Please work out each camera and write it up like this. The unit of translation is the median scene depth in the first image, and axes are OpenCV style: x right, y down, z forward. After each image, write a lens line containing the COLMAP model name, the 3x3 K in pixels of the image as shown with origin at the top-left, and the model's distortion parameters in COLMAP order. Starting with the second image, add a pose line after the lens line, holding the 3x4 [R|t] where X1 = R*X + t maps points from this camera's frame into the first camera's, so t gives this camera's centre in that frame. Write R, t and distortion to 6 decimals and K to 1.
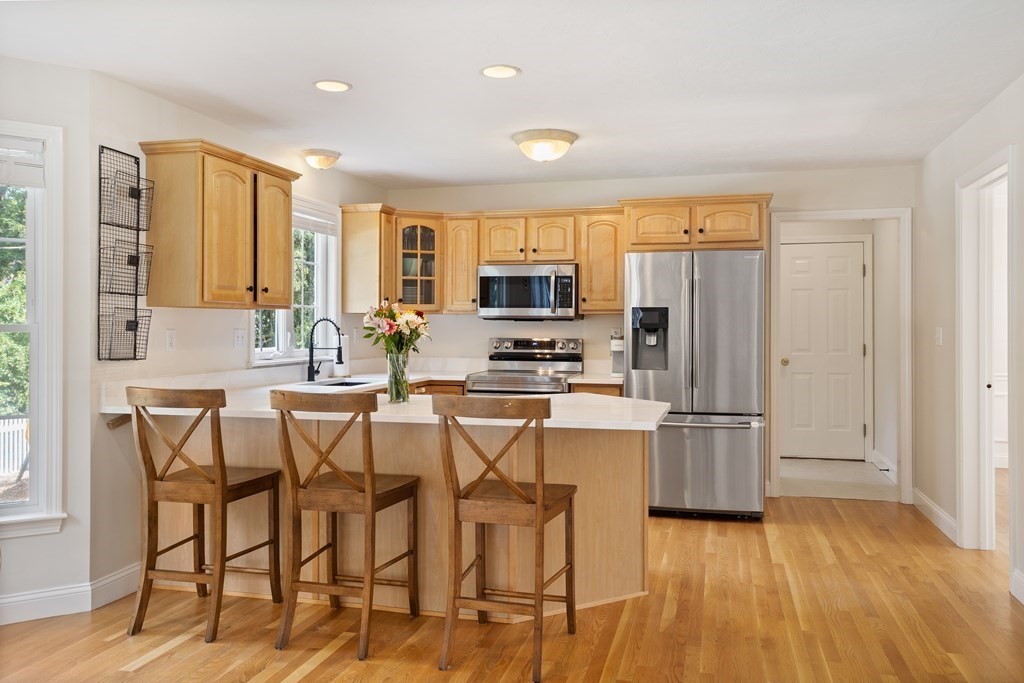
lens RADIAL K [[794.0, 0, 513.1], [0, 794.0, 325.7], [0, 0, 1]] dist [-0.000229, -0.000076]
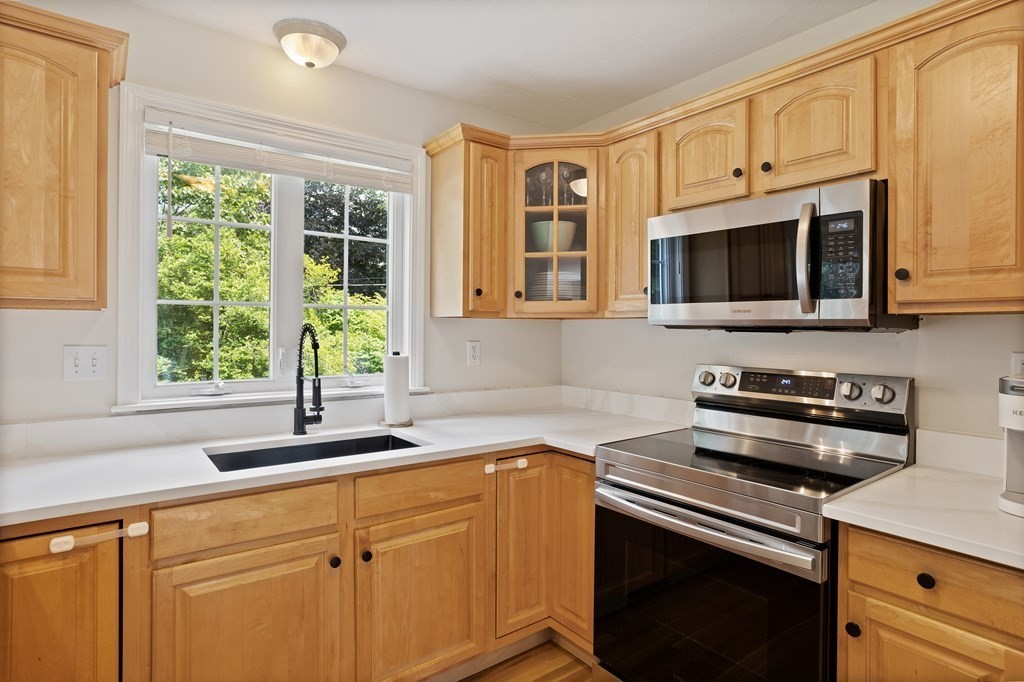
lens RADIAL K [[545.4, 0, 508.4], [0, 545.4, 330.6], [0, 0, 1]] dist [-0.052082, 0.034888]
pose [[0.784231, 0.005613, -0.620444, 0.103106], [-0.005340, 0.999983, 0.002297, -0.006906], [0.620446, 0.001512, 0.784248, 0.721520]]
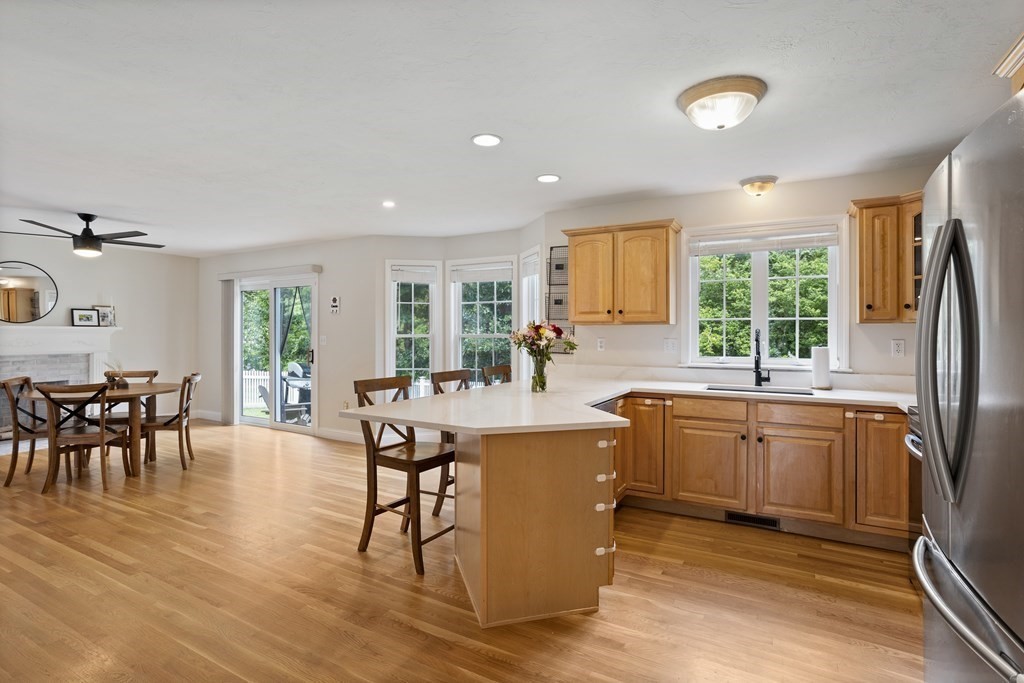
lens RADIAL K [[502.0, 0, 511.2], [0, 502.0, 334.6], [0, 0, 1]] dist [-0.062460, 0.039816]
pose [[-0.251722, 0.001967, -0.967797, 0.470040], [-0.000608, 0.999997, 0.002191, -0.003713], [0.967799, 0.001140, -0.251721, 0.771238]]
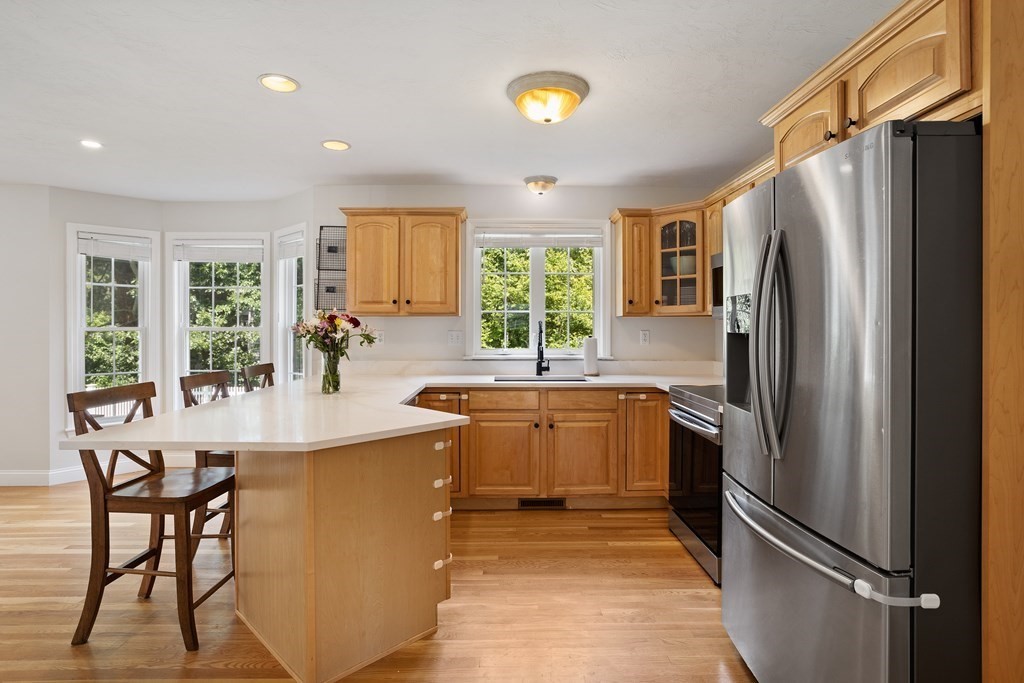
lens RADIAL K [[520.8, 0, 512.0], [0, 520.8, 328.9], [0, 0, 1]] dist [-0.059549, 0.030514]
pose [[0.276631, 0.002095, -0.960974, 0.439821], [0.000198, 0.999997, 0.002237, -0.000768], [0.960976, -0.000809, 0.276630, 0.688036]]
